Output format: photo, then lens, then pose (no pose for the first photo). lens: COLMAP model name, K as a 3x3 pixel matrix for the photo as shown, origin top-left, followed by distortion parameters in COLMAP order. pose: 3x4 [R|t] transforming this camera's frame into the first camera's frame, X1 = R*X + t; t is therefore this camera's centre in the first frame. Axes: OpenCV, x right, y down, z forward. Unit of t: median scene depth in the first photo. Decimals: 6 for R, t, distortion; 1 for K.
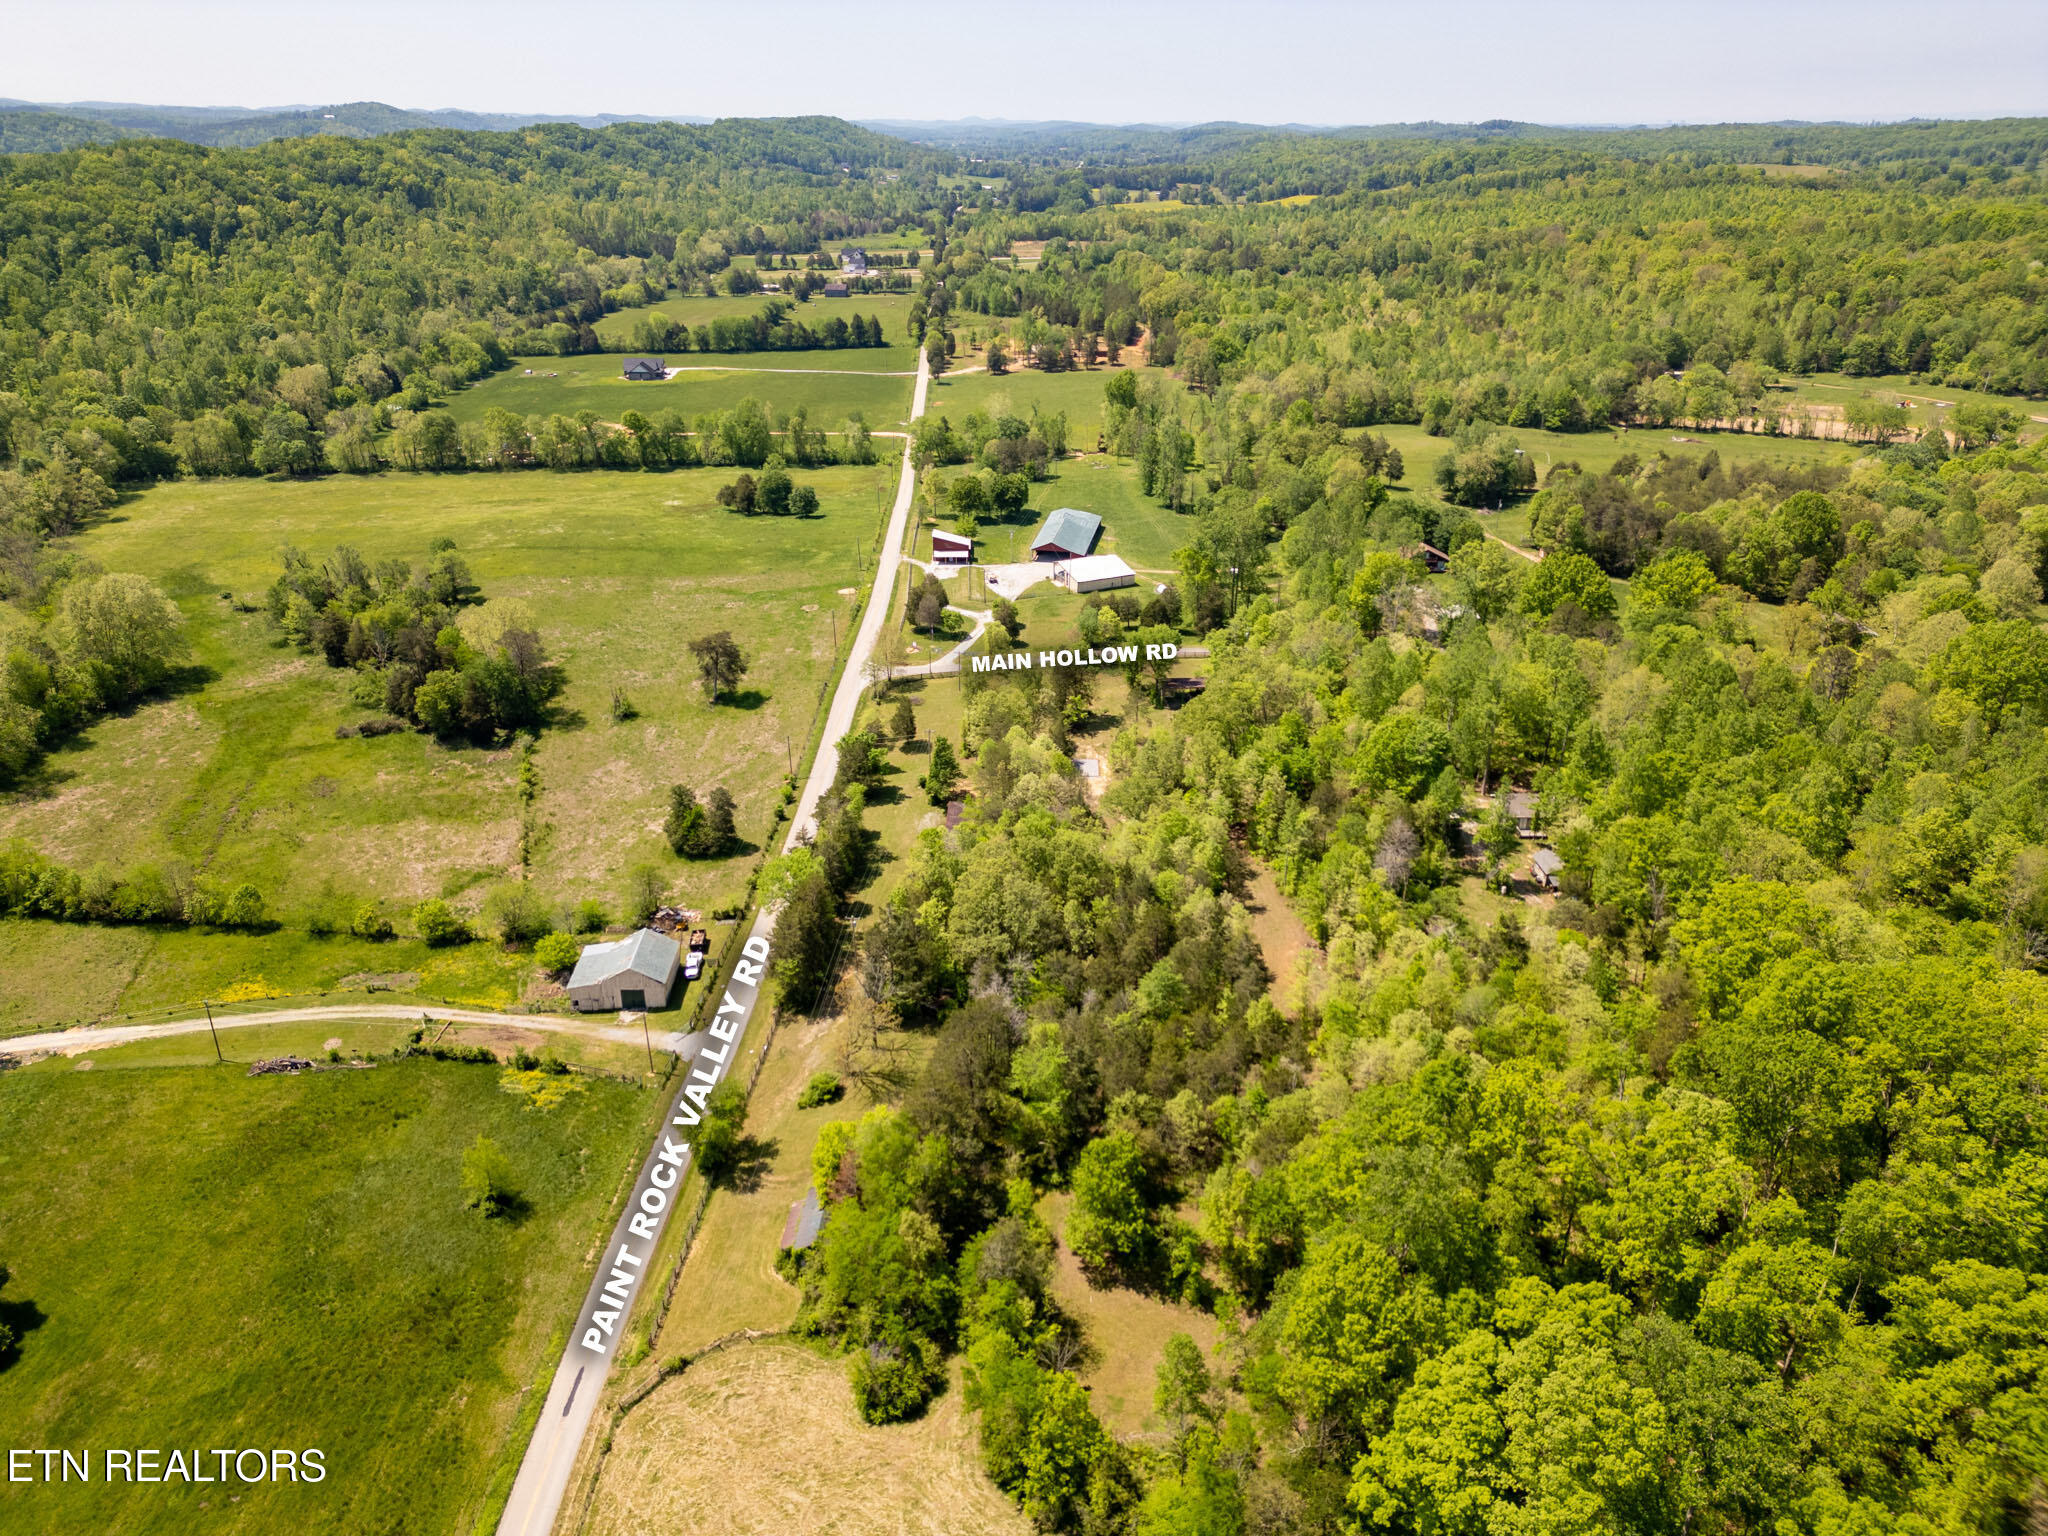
lens RADIAL K [[1432.5, 0, 1024.0], [0, 1432.5, 768.0], [0, 0, 1]] dist [0.070547, -0.065296]
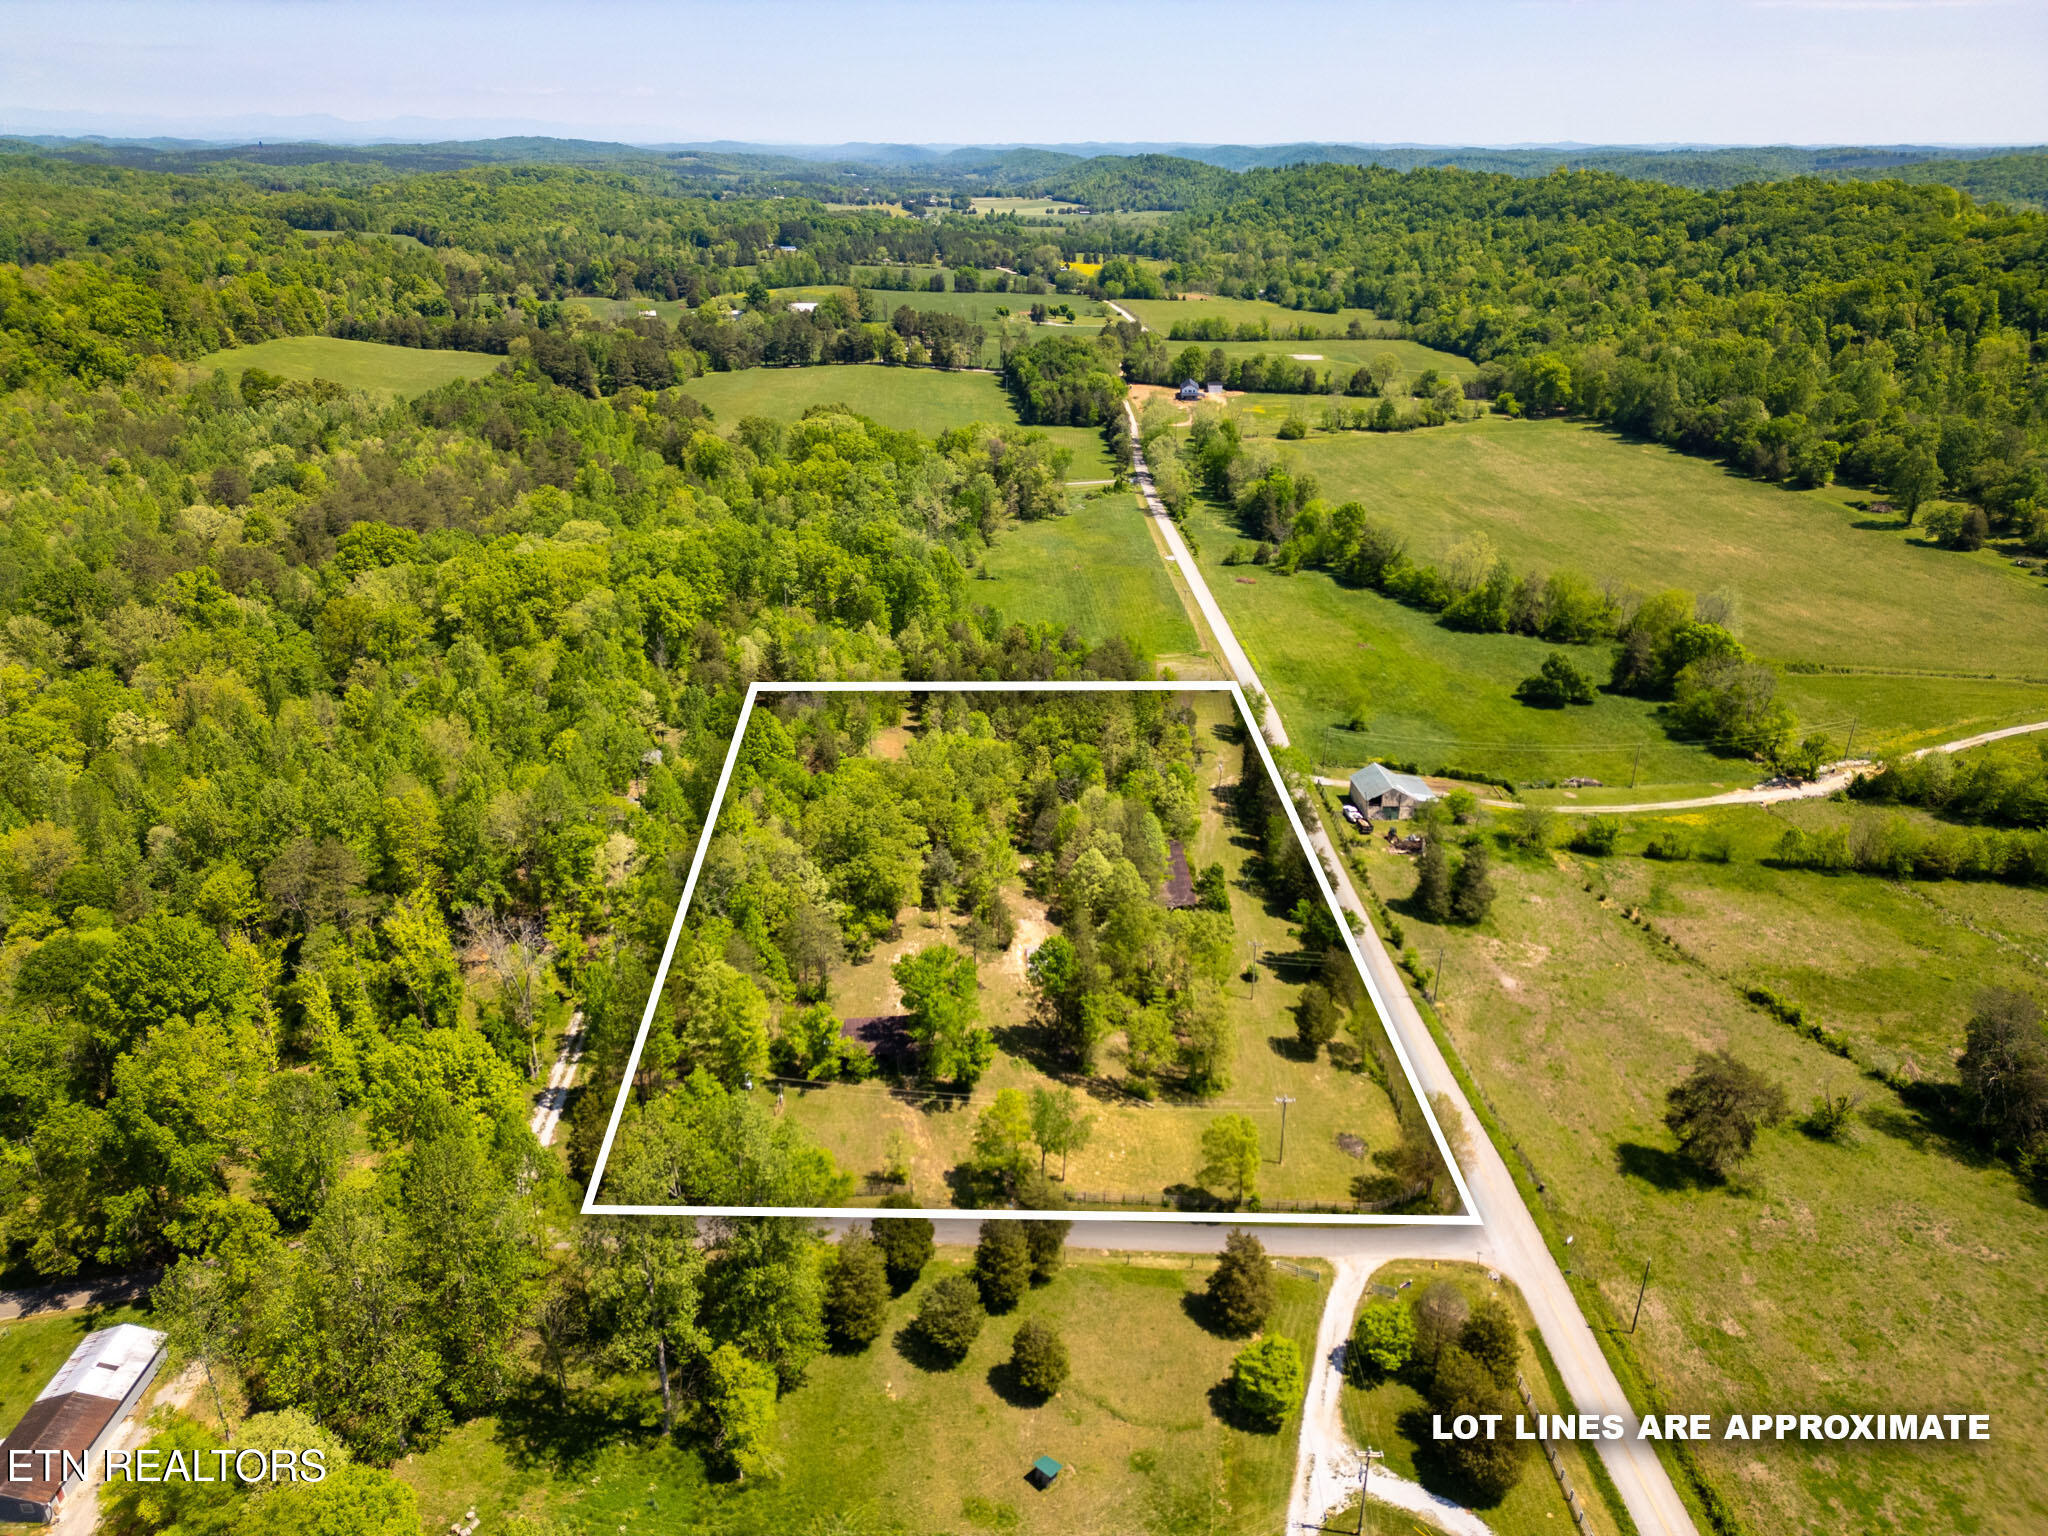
lens RADIAL K [[1423.2, 0, 1024.0], [0, 1423.2, 768.0], [0, 0, 1]] dist [0.103855, -0.147835]
pose [[-0.998740, 0.016702, -0.047313, 0.116299], [-0.023955, 0.669832, 0.742126, -0.841904], [0.044087, 0.742325, -0.668588, 1.870729]]
